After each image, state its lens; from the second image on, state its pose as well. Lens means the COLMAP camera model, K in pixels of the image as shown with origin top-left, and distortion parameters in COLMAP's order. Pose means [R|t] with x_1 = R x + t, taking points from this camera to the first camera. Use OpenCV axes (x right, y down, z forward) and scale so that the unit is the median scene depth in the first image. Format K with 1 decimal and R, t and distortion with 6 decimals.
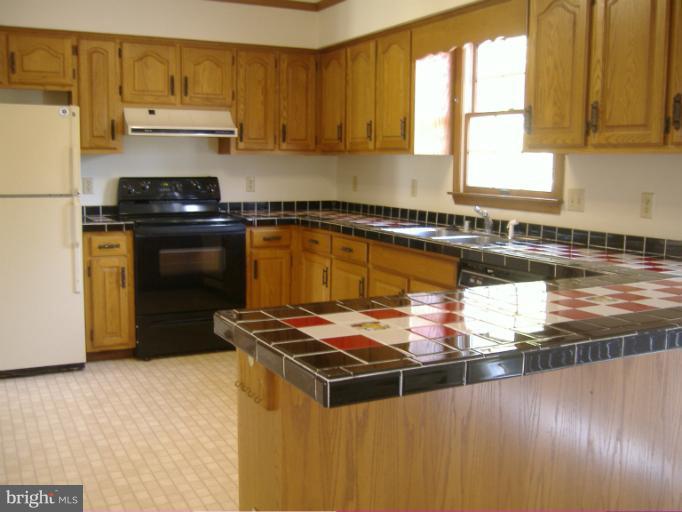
lens RADIAL K [[700.8, 0, 341.0], [0, 700.8, 256.0], [0, 0, 1]] dist [-0.083917, 0.007823]
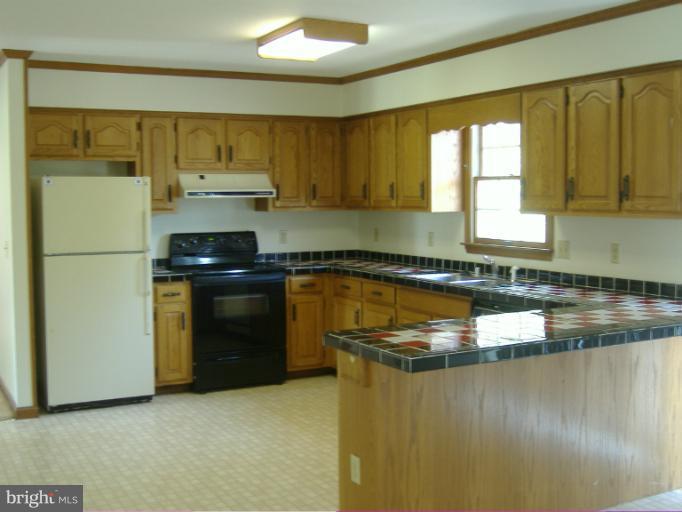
lens RADIAL K [[841.1, 0, 341.0], [0, 841.1, 256.0], [0, 0, 1]] dist [-0.107671, 0.004521]
pose [[0.999622, -0.019112, 0.019775, -0.076396], [0.020212, 0.998167, -0.057042, 0.007425], [-0.018648, 0.057421, 0.998176, -0.404371]]
